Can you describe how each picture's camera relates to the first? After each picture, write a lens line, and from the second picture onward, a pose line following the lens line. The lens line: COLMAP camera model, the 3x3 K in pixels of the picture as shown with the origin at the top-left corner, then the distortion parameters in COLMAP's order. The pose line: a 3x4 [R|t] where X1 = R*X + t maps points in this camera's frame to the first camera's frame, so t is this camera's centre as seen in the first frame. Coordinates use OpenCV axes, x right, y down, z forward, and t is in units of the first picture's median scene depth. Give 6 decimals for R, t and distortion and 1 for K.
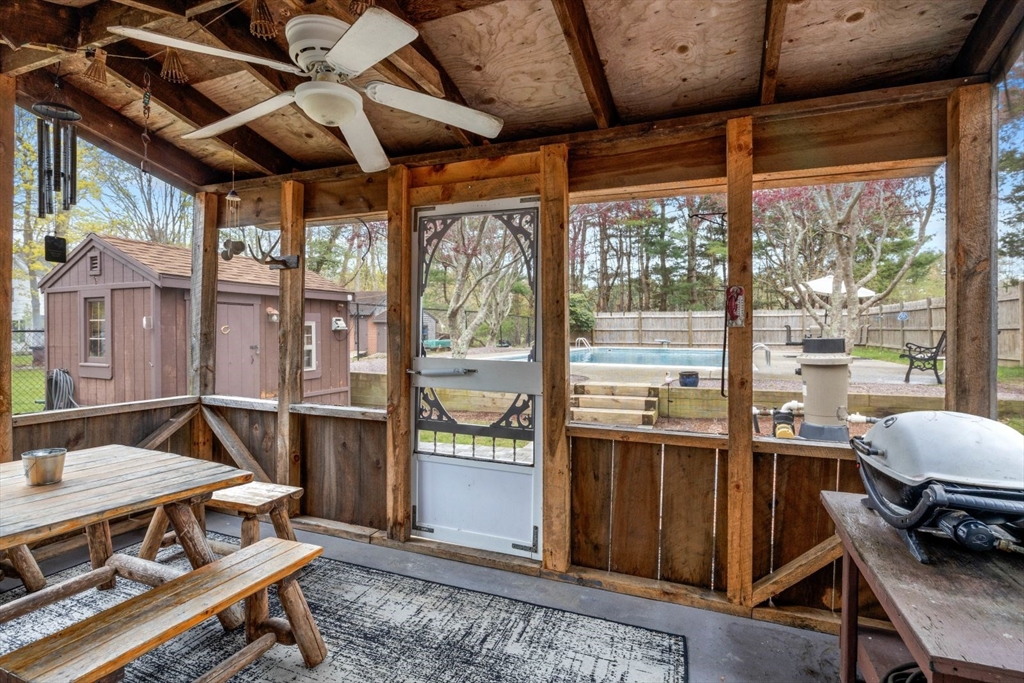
lens RADIAL K [[500.3, 0, 514.3], [0, 500.3, 337.7], [0, 0, 1]] dist [-0.009256, -0.001153]
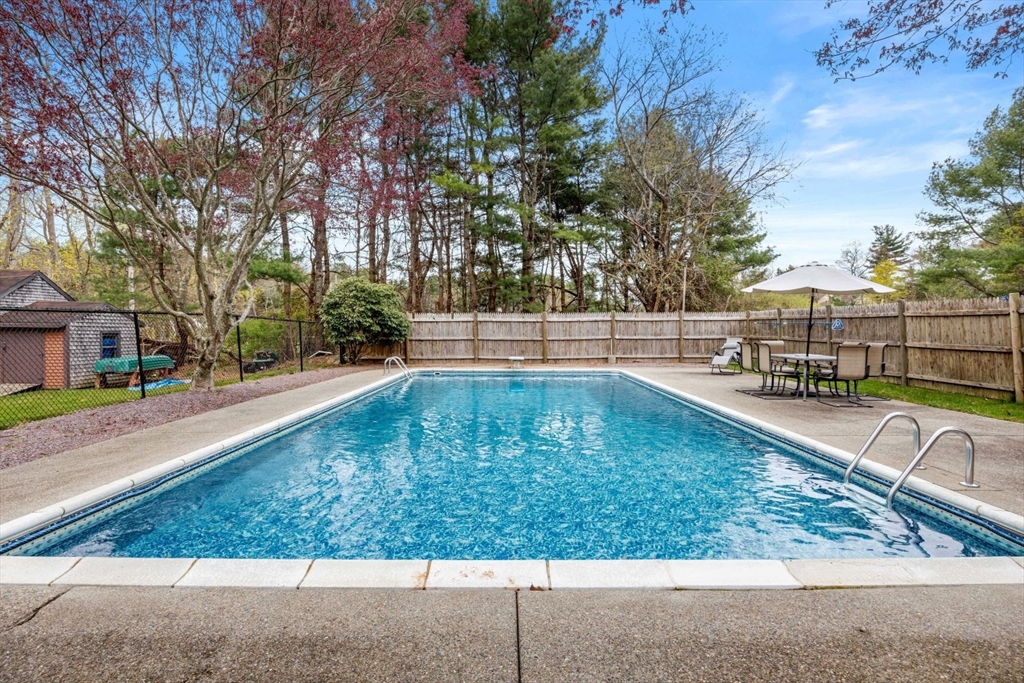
lens RADIAL K [[500.3, 0, 514.3], [0, 500.3, 337.7], [0, 0, 1]] dist [-0.009256, -0.001153]
pose [[0.921189, -0.010018, 0.388988, 0.030437], [0.007309, 0.999938, 0.008443, -0.022463], [-0.389048, -0.004935, 0.921204, 0.333134]]
